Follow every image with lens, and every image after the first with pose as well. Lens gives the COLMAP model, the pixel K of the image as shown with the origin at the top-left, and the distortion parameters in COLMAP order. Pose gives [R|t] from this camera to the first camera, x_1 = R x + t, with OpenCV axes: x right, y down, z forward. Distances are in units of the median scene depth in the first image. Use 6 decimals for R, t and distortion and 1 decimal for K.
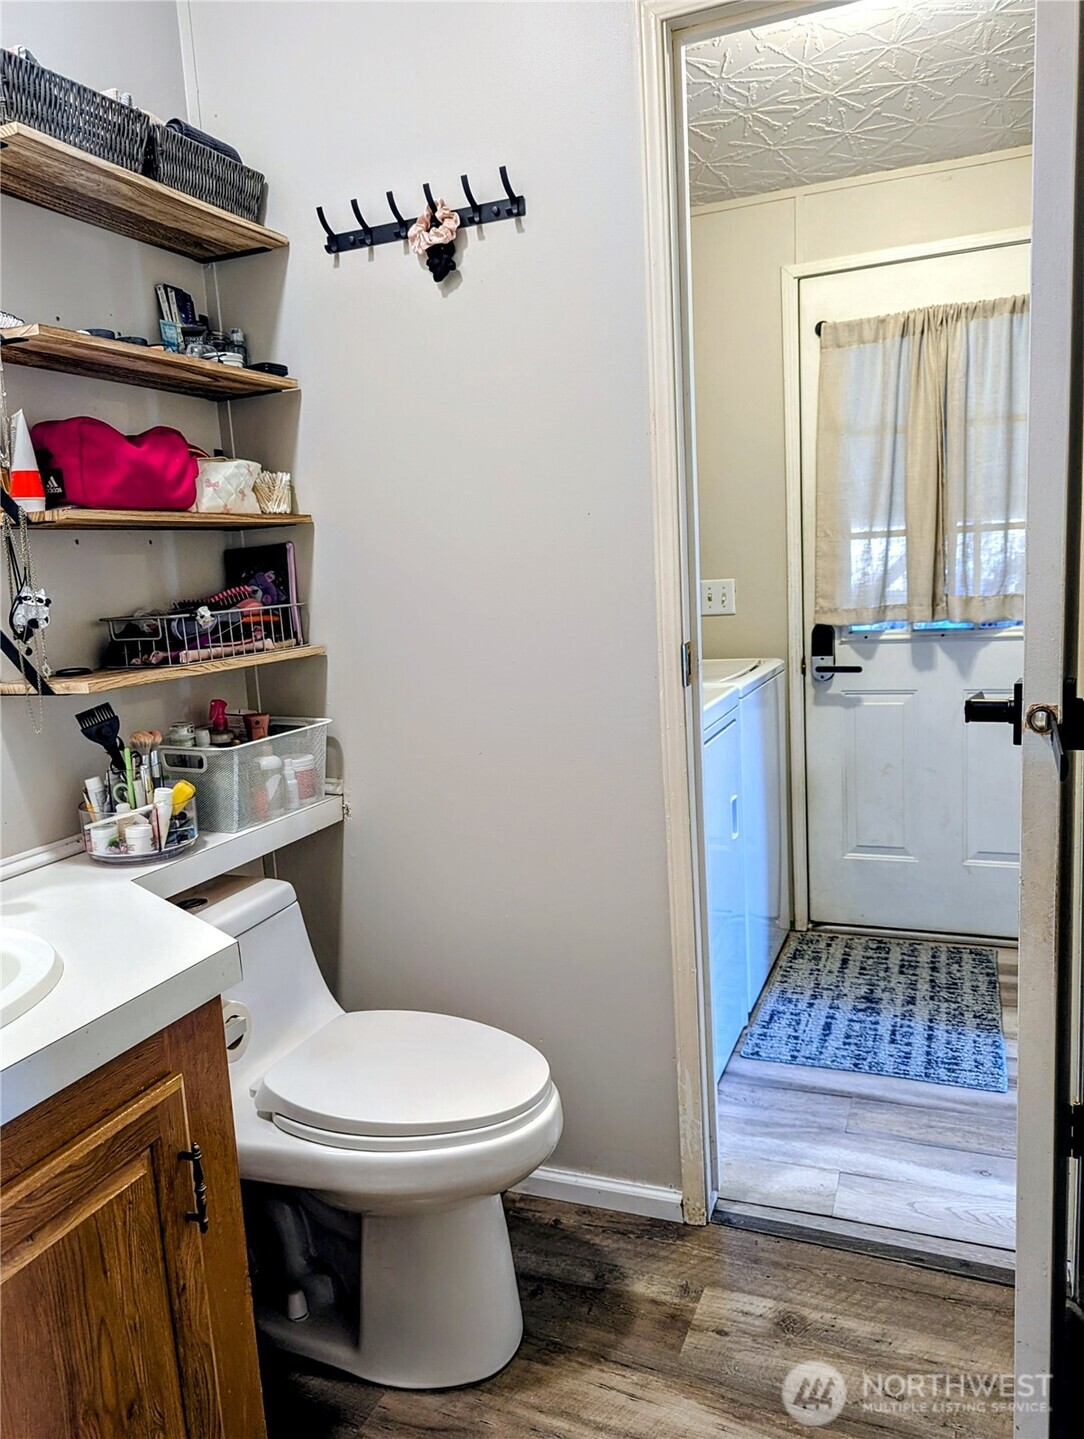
lens RADIAL K [[1063.3, 0, 551.9], [0, 1063.3, 724.8], [0, 0, 1]] dist [0.048839, -0.041690]
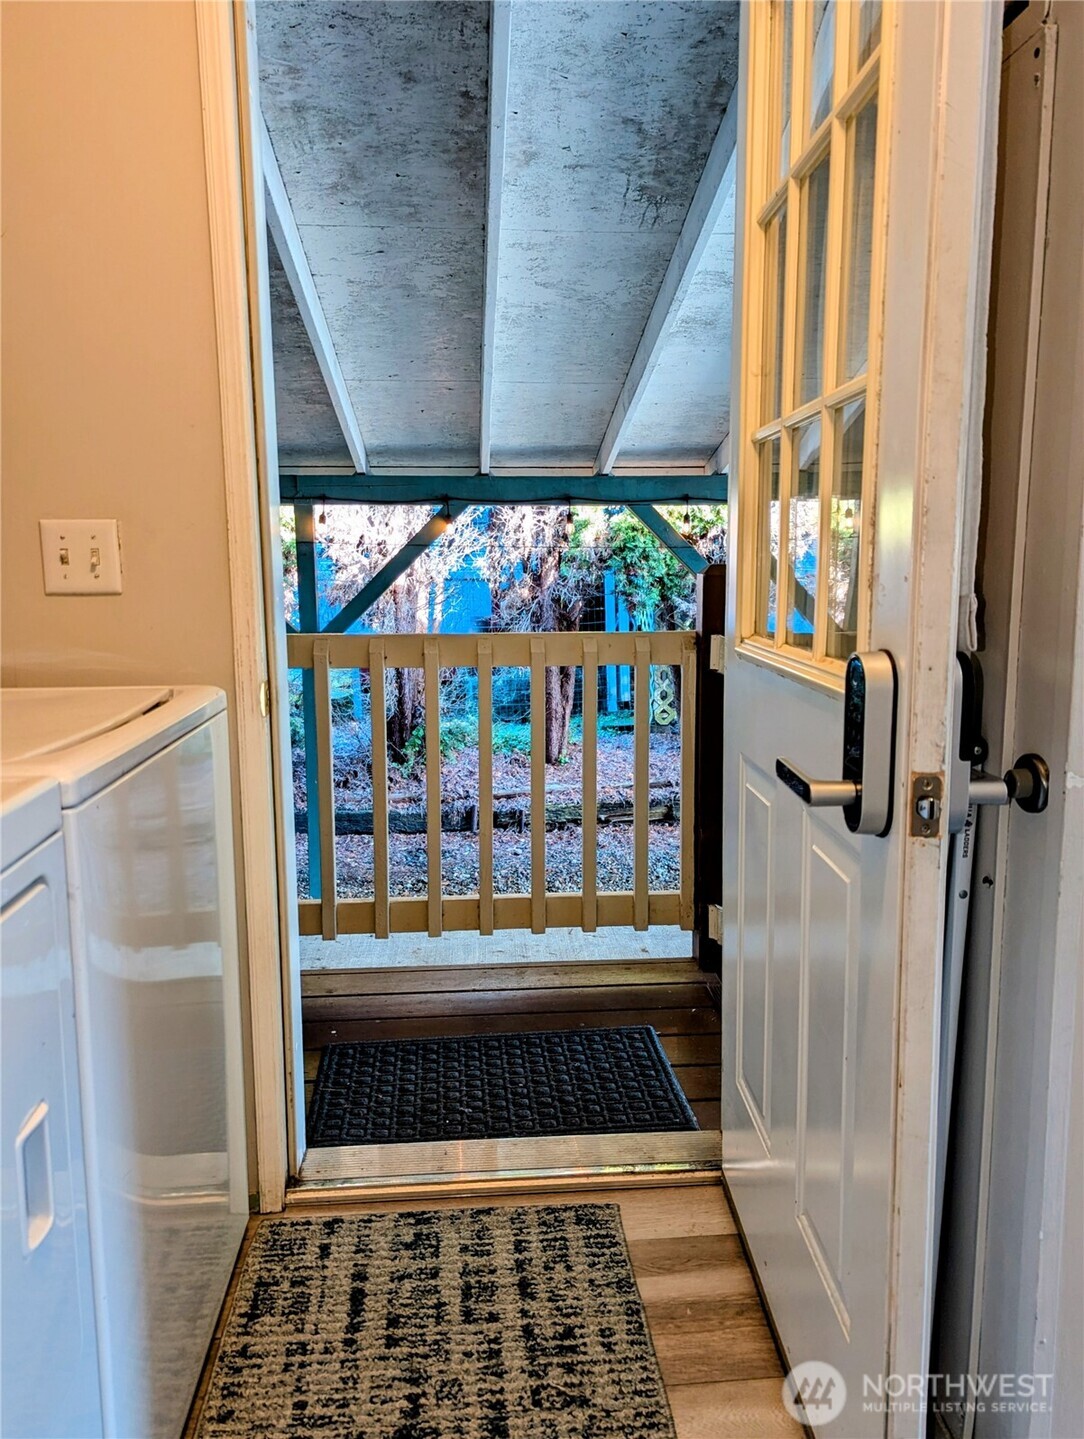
lens RADIAL K [[1063.3, 0, 550.2], [0, 1063.3, 722.7], [0, 0, 1]] dist [0.048839, -0.041690]
pose [[0.895516, -0.016662, 0.444718, 0.139350], [0.021292, 0.999759, -0.005417, -0.041834], [-0.444520, 0.014320, 0.895654, 0.517960]]
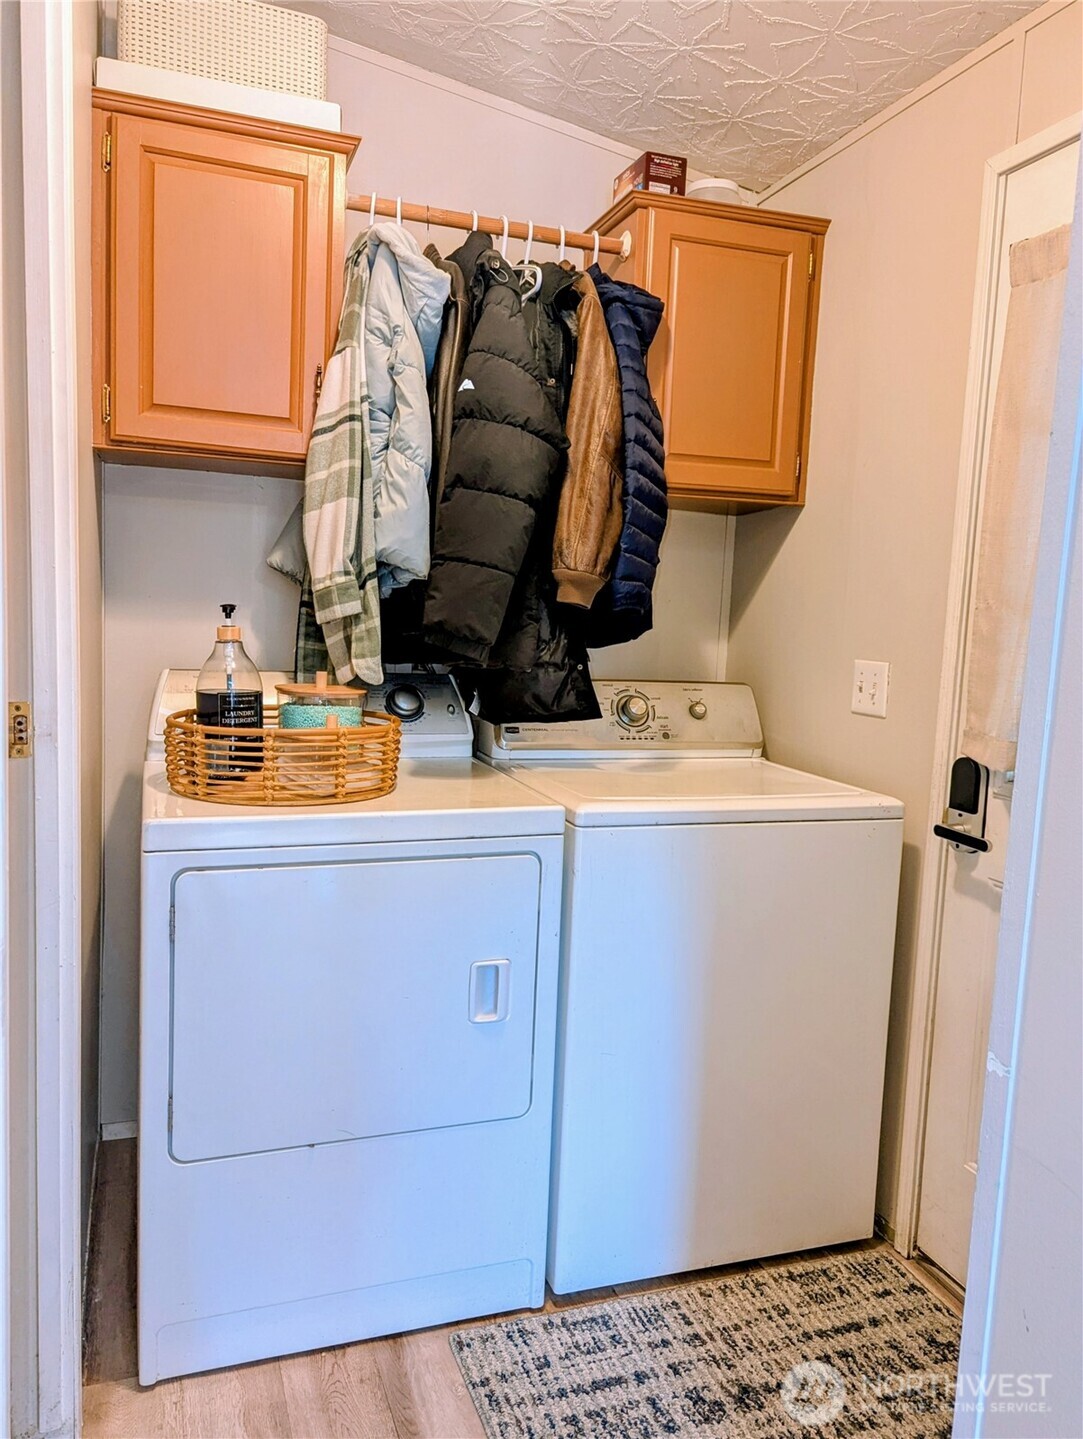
lens RADIAL K [[1082.3, 0, 541.1], [0, 1082.3, 713.1], [0, 0, 1]] dist [0.057565, -0.051520]
pose [[0.647912, 0.159175, -0.744898, 0.565025], [-0.191388, 0.980569, 0.043066, -0.102574], [0.737279, 0.114661, 0.665787, 0.444469]]
